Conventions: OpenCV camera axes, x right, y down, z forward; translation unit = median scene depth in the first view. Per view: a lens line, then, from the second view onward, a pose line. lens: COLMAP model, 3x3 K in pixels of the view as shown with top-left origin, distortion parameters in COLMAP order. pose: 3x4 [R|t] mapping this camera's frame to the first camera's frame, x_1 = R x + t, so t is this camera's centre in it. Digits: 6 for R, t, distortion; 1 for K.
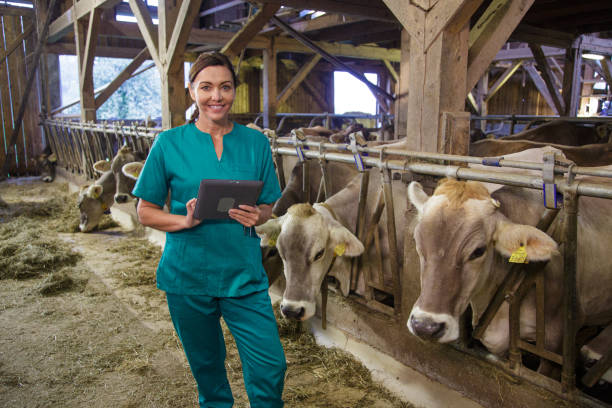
lens RADIAL K [[512.1, 0, 306.6], [0, 512.1, 204.8], [0, 0, 1]] dist [-0.060772, 0.084800]
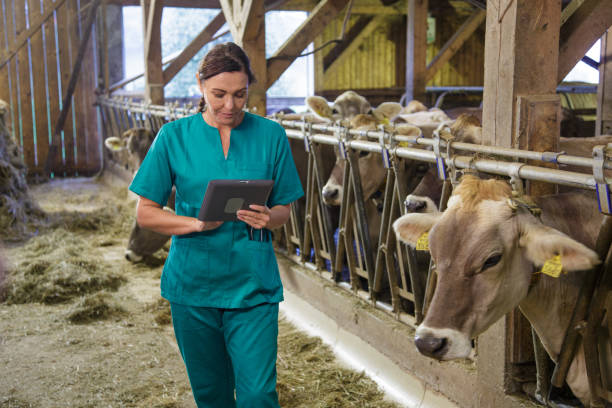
lens RADIAL K [[832.6, 0, 304.5], [0, 832.6, 203.9], [0, 0, 1]] dist [0.153657, 0.026362]
pose [[0.968904, 0.023936, -0.246276, 0.118299], [-0.032544, 0.998991, -0.030941, 0.016647], [0.245287, 0.037993, 0.968706, -0.153343]]
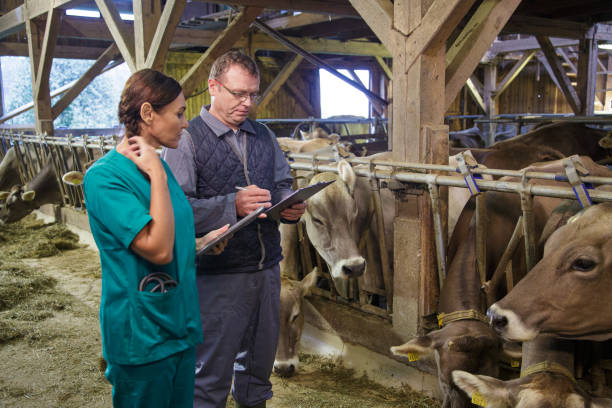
lens RADIAL K [[620.7, 0, 306.5], [0, 620.7, 204.5], [0, 0, 1]] dist [0.030254, 0.026756]
pose [[0.999238, -0.025954, 0.029155, -0.014426], [0.026936, 0.999066, -0.033801, 0.012619], [-0.028251, 0.034560, 0.999003, -0.152237]]
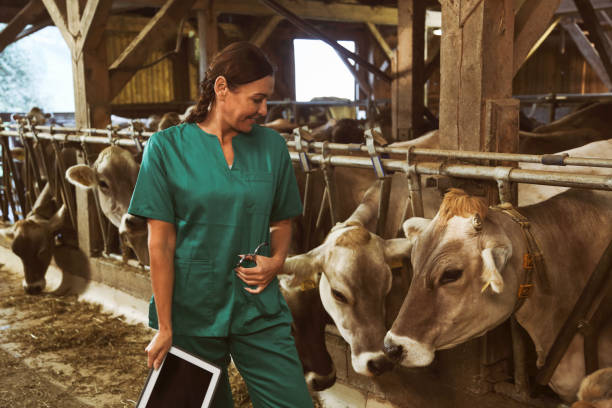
lens RADIAL K [[748.6, 0, 307.2], [0, 748.6, 205.2], [0, 0, 1]] dist [0.120759, -0.004471]
pose [[0.996487, -0.033214, 0.076883, -0.047808], [0.035964, 0.998751, -0.034673, 0.006146], [-0.075635, 0.037316, 0.996437, -0.068795]]
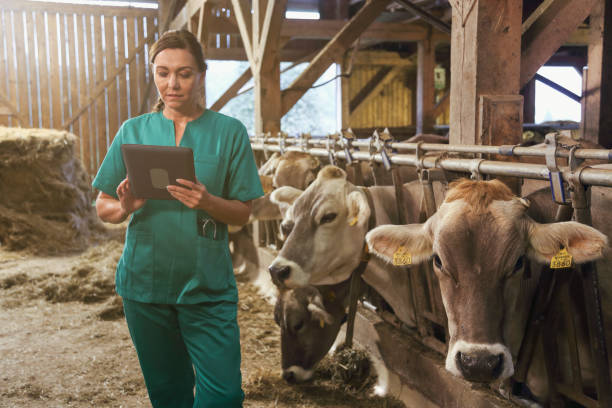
lens RADIAL K [[687.3, 0, 304.7], [0, 687.3, 203.6], [0, 0, 1]] dist [0.079528, 0.012647]
pose [[0.952439, 0.017220, -0.304244, 0.147339], [-0.039513, 0.996952, -0.067270, 0.033200], [0.302158, 0.076092, 0.950216, -0.056296]]
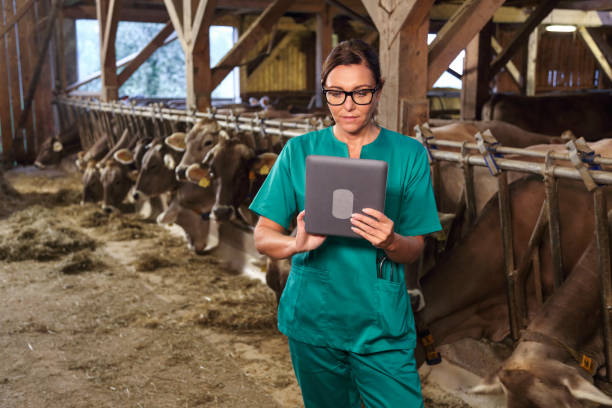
lens RADIAL K [[720.2, 0, 306.0], [0, 720.2, 204.0], [0, 0, 1]] dist [0.088071, 0.017178]
pose [[0.990546, 0.018408, -0.135944, 0.121737], [-0.020674, 0.999670, -0.015273, 0.038998], [0.135618, 0.017939, 0.990599, -0.296312]]
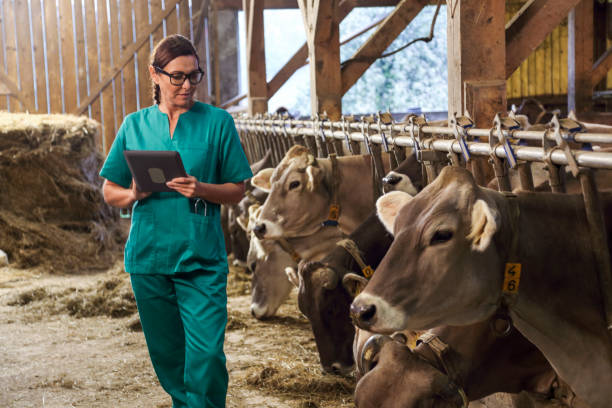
lens RADIAL K [[1140.9, 0, 307.0], [0, 1140.9, 203.4], [0, 0, 1]] dist [0.298987, -0.027749]
pose [[0.903272, -0.001796, -0.429065, 0.383851], [-0.035882, 0.996172, -0.079709, 0.087756], [0.427566, 0.087395, 0.899750, -0.400675]]
